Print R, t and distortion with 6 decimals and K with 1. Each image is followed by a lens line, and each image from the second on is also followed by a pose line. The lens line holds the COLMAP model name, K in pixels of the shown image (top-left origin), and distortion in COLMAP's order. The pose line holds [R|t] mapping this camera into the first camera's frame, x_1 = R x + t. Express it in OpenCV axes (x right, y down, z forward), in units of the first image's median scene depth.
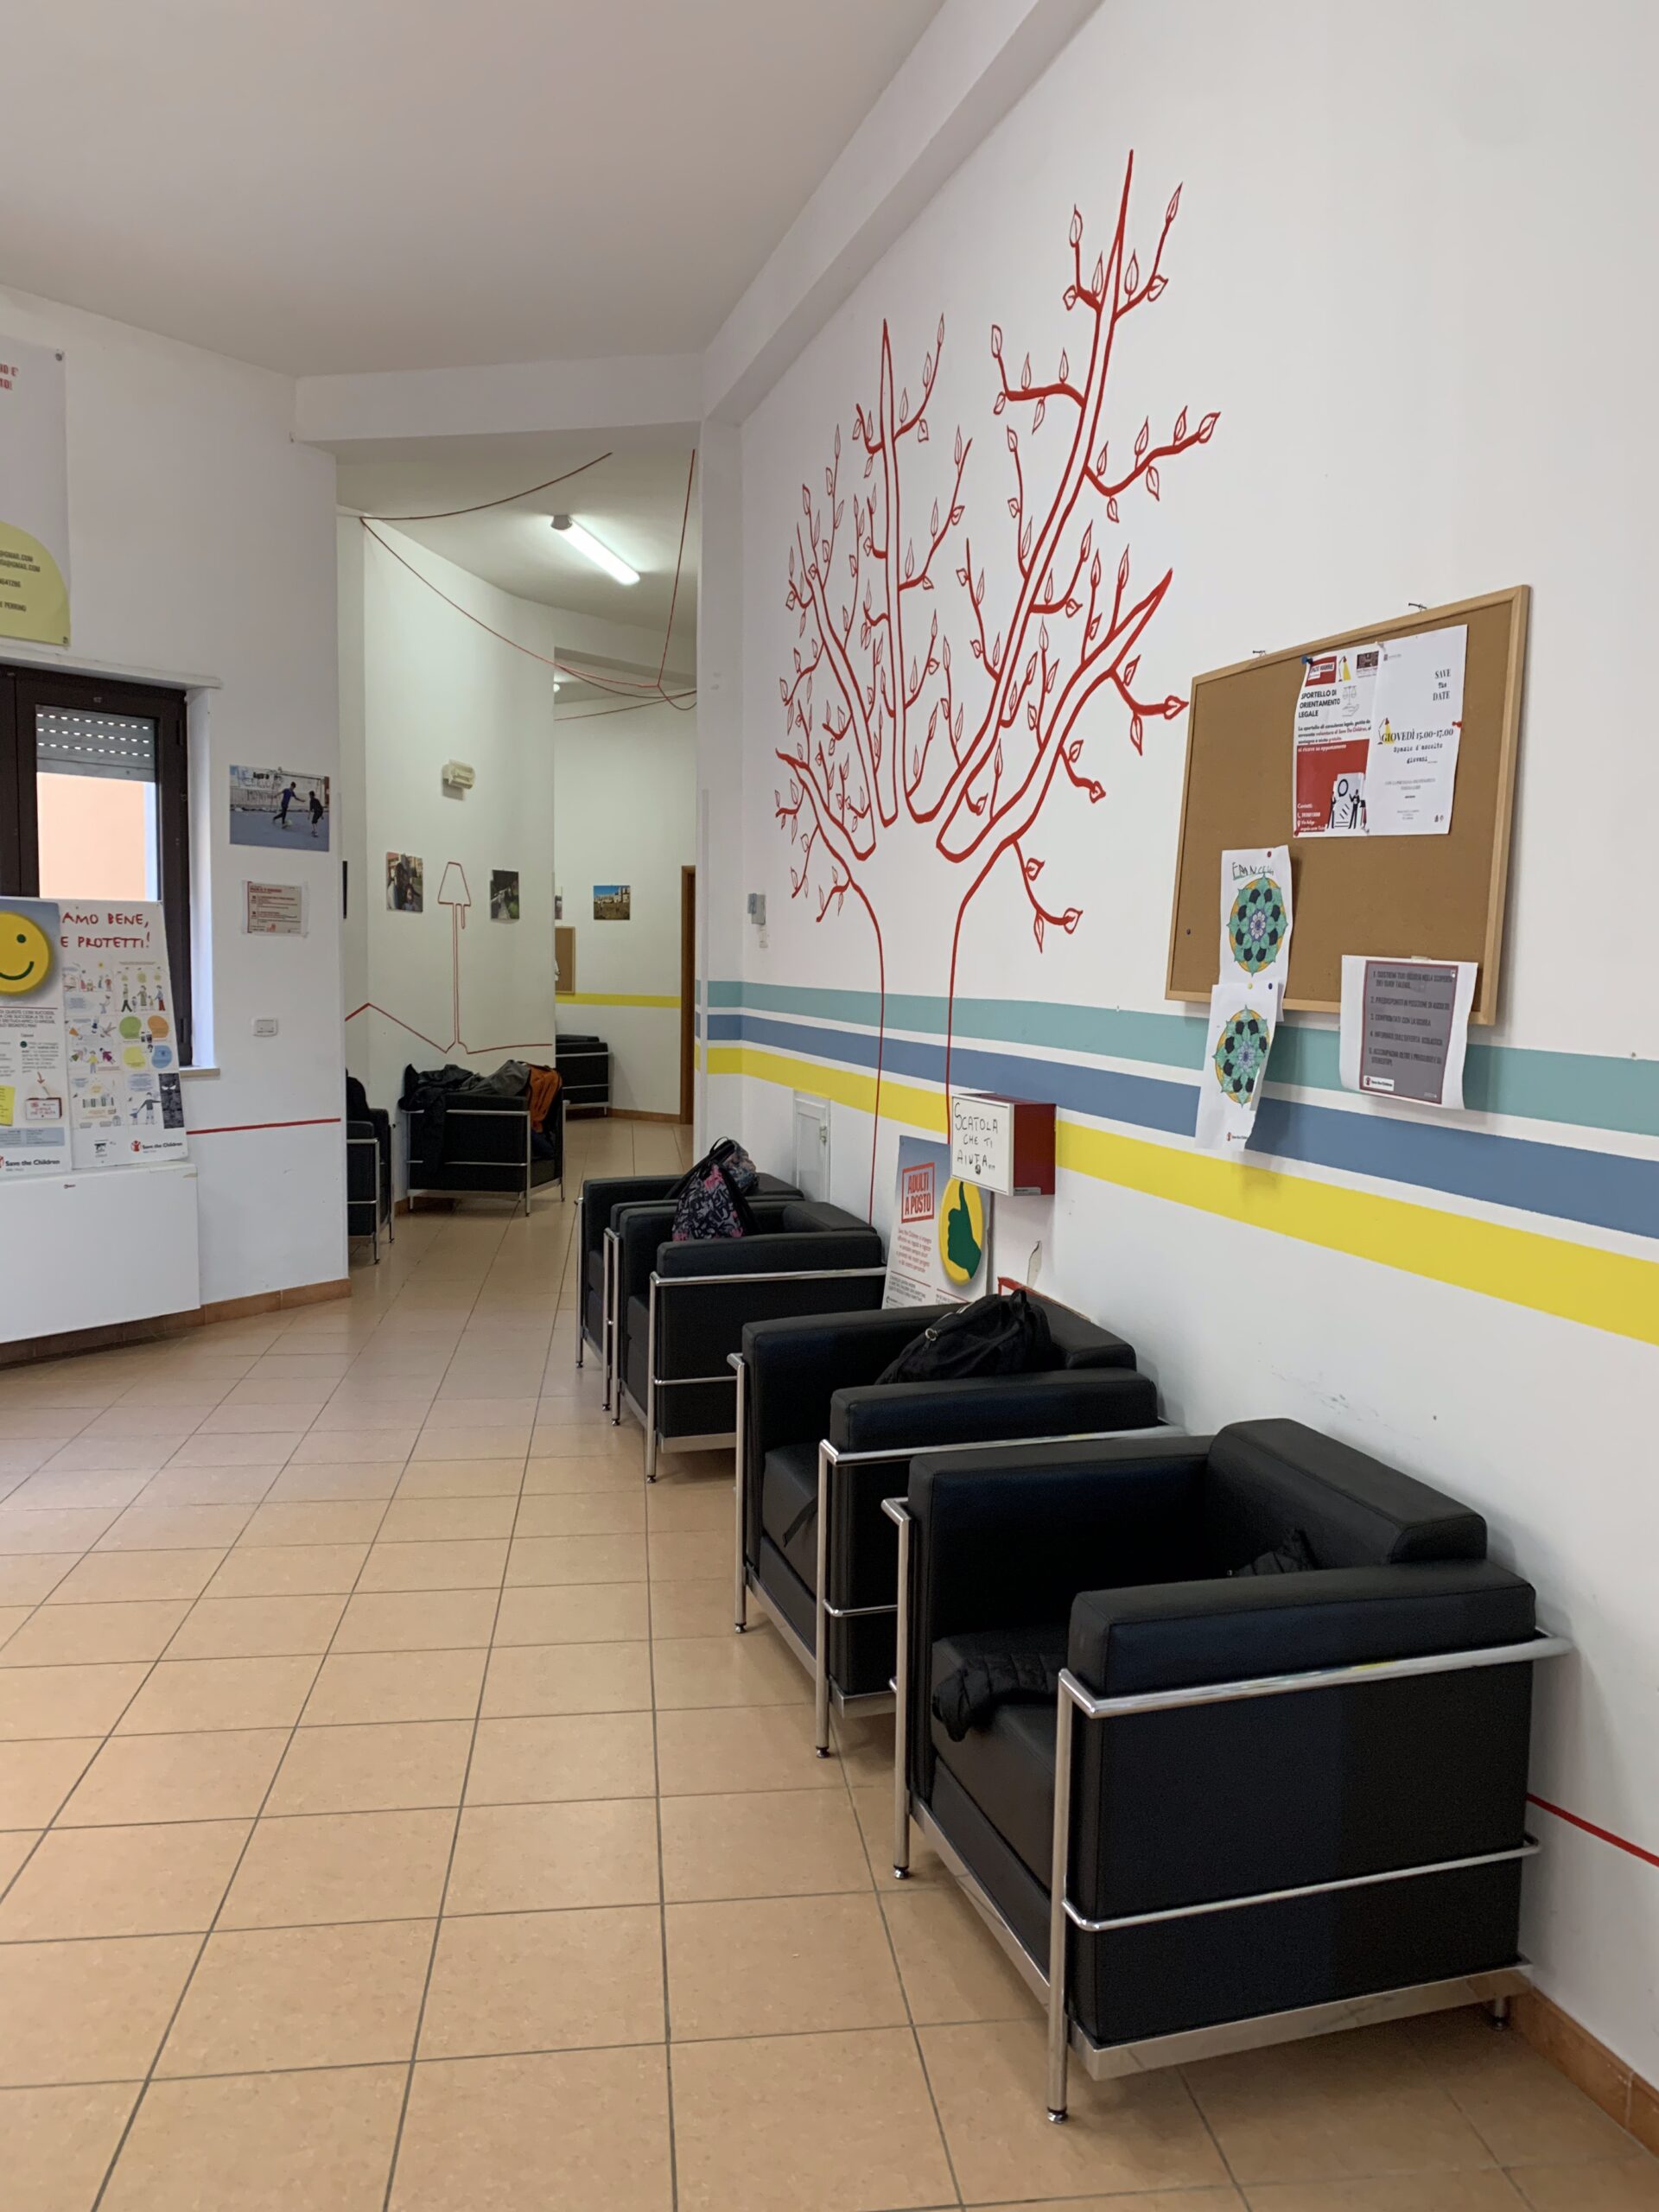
lens RADIAL K [[1787.6, 0, 908.6], [0, 1787.6, 1101.0], [0, 0, 1]] dist [0.143285, -0.380493]
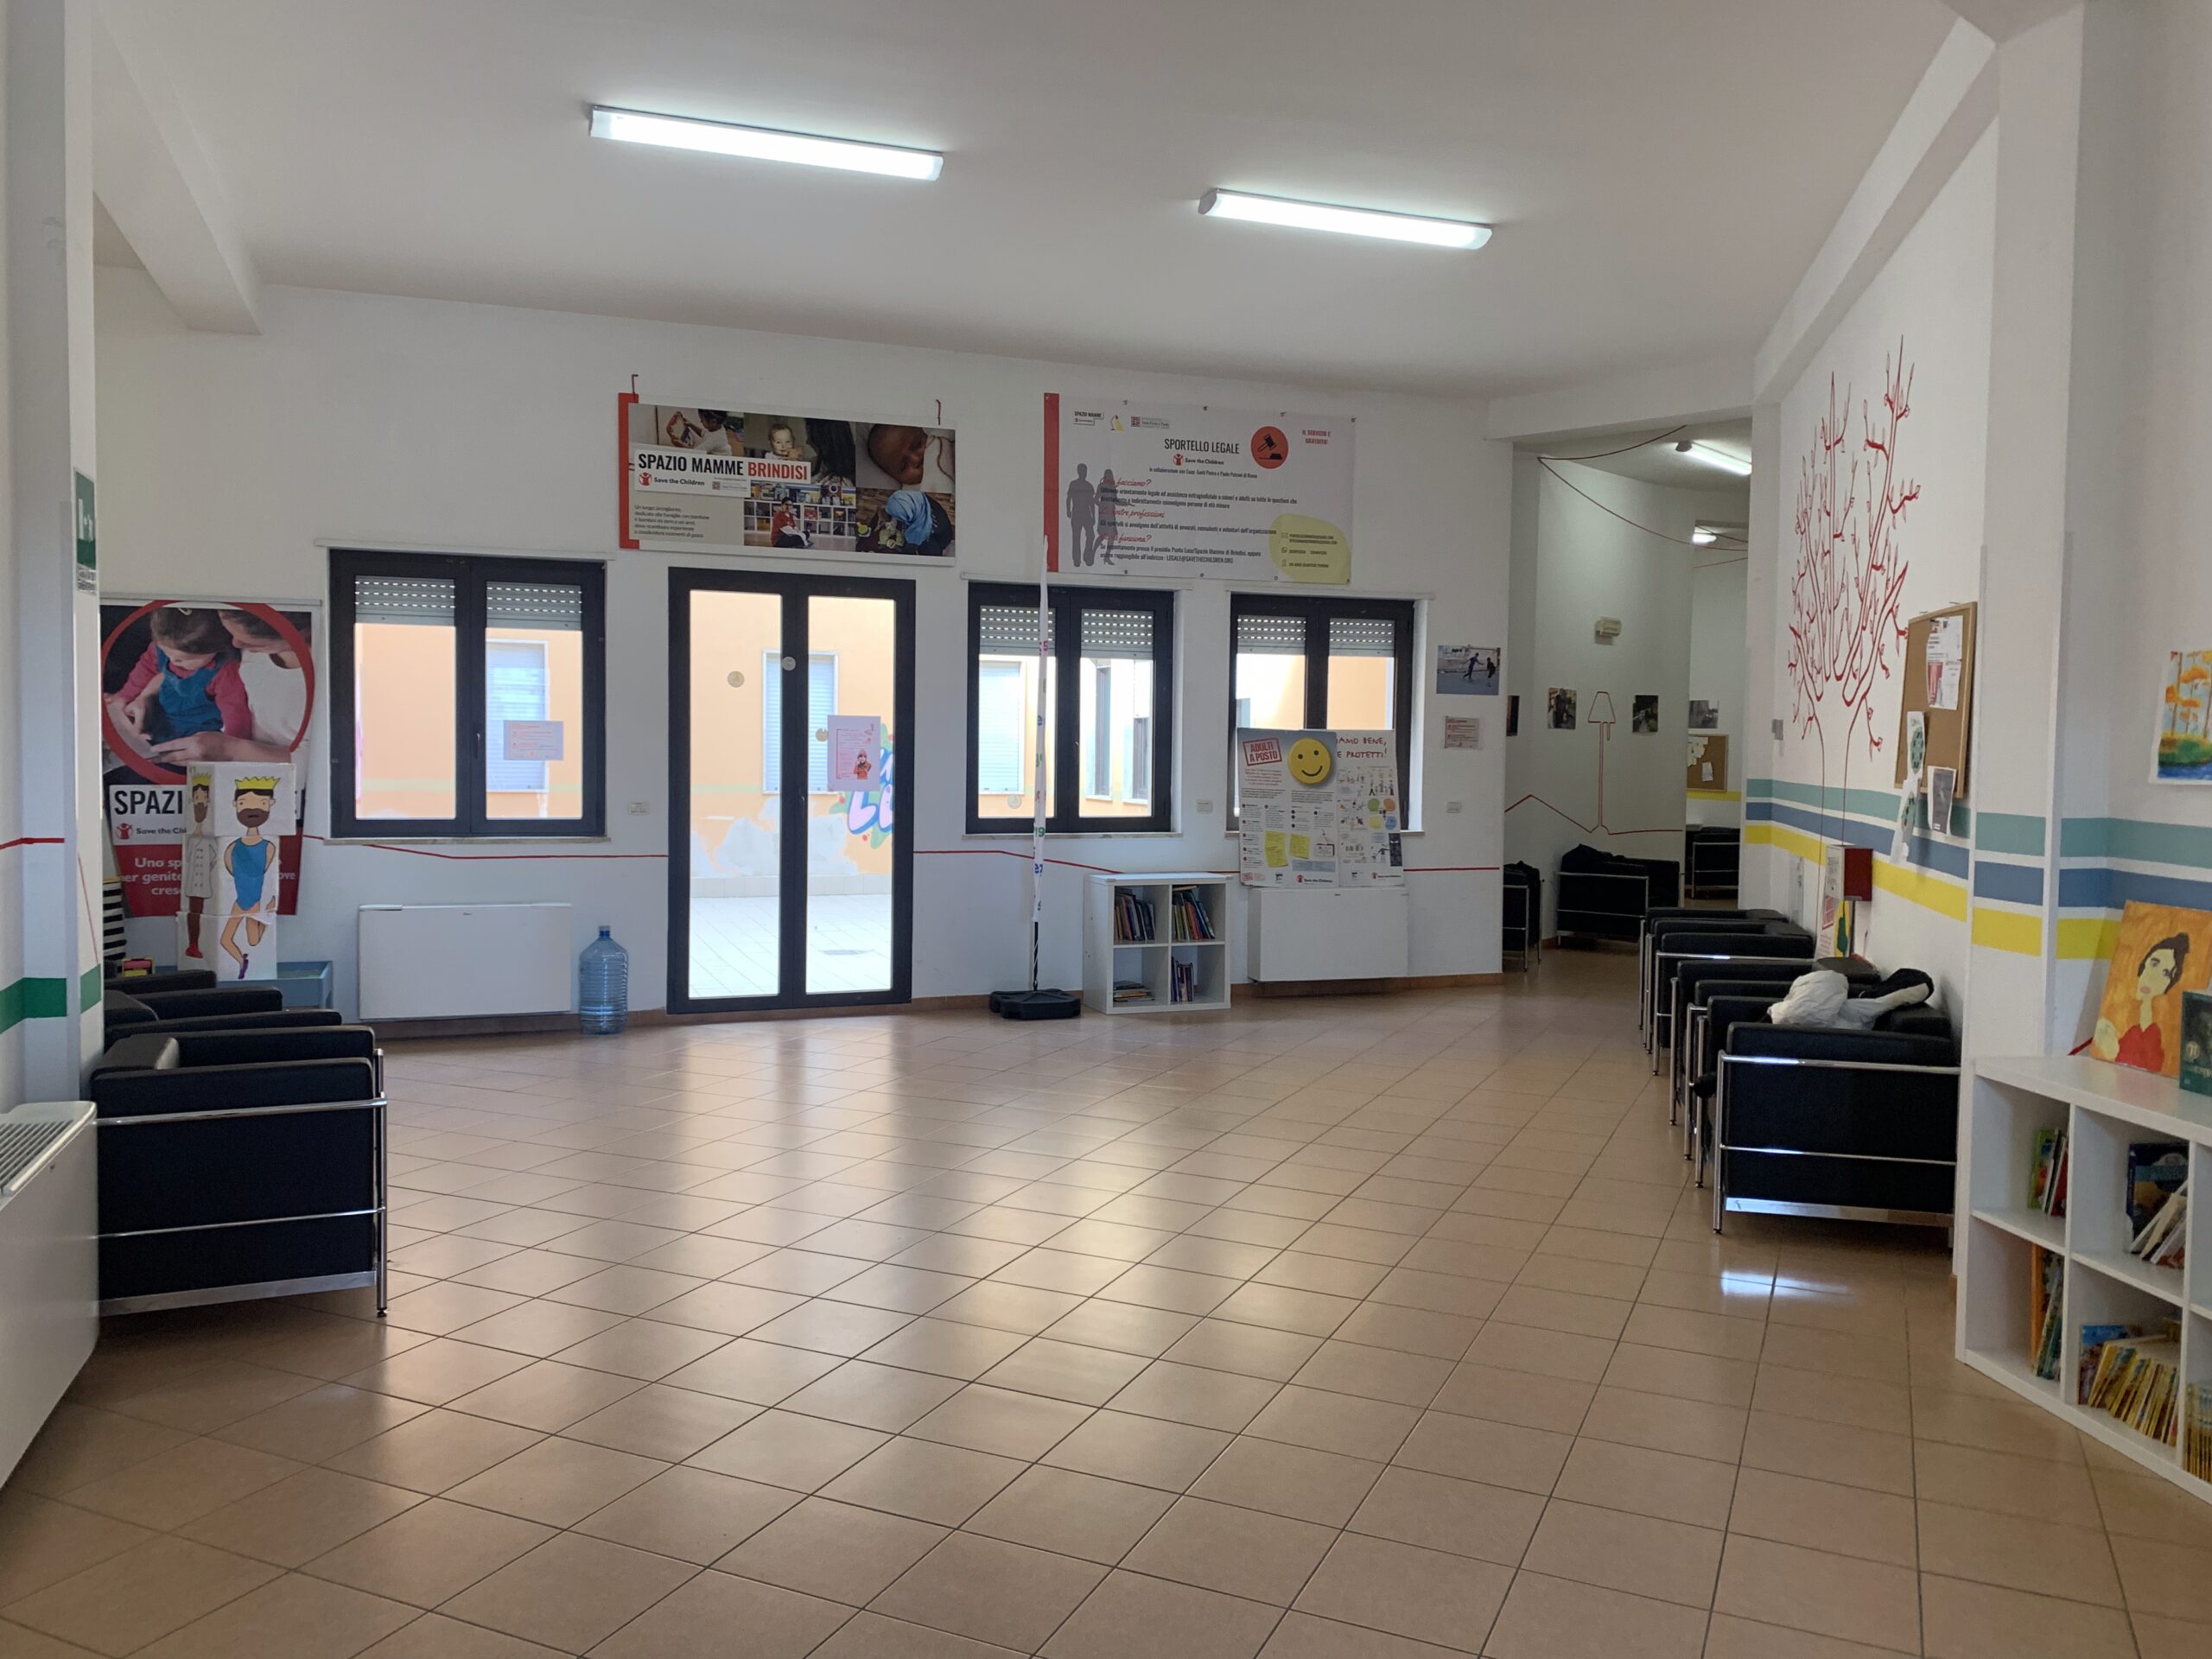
lens RADIAL K [[1787.6, 0, 1016.3], [0, 1787.6, 820.6], [0, 0, 1]] dist [0.143285, -0.380493]
pose [[0.826196, 0.020272, -0.563018, 0.232436], [-0.045639, 0.998476, -0.031021, 0.040162], [0.561531, 0.051325, 0.825862, -0.555408]]
